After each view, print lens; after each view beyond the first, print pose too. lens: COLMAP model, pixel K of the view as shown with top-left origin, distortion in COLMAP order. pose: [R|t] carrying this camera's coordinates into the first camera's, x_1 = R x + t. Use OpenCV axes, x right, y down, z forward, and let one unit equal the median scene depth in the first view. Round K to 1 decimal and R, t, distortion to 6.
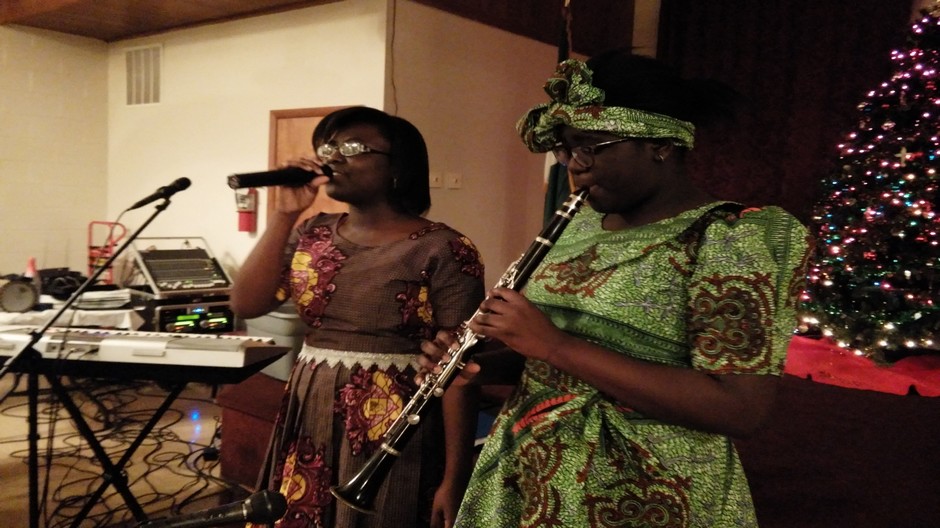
lens RADIAL K [[720.3, 0, 470.0], [0, 720.3, 264.0], [0, 0, 1]] dist [0.002039, -0.007797]
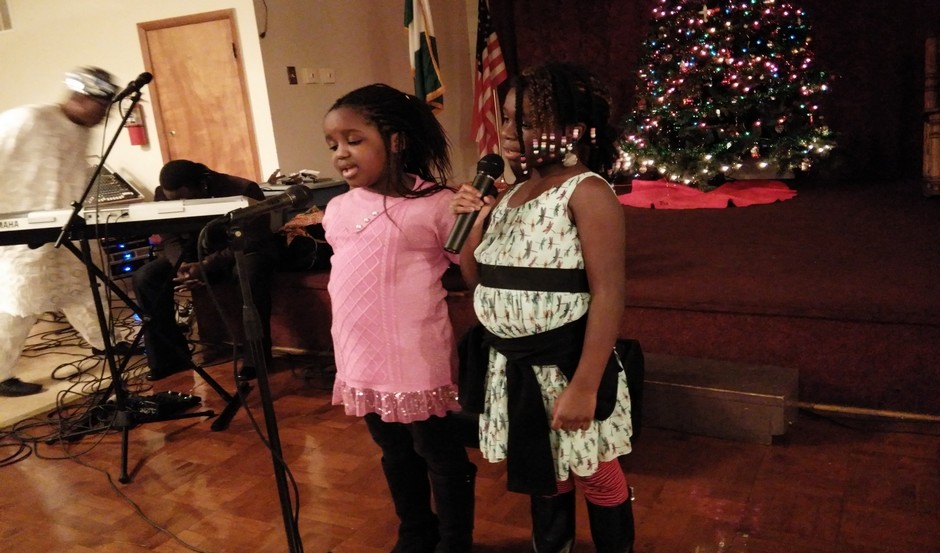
lens RADIAL K [[762.3, 0, 470.0], [0, 762.3, 276.5], [0, 0, 1]] dist [-0.000328, -0.003969]
pose [[0.964592, -0.165551, 0.205318, -0.095969], [0.140068, 0.981158, 0.133081, 0.054257], [-0.223481, -0.099610, 0.969605, -0.164606]]
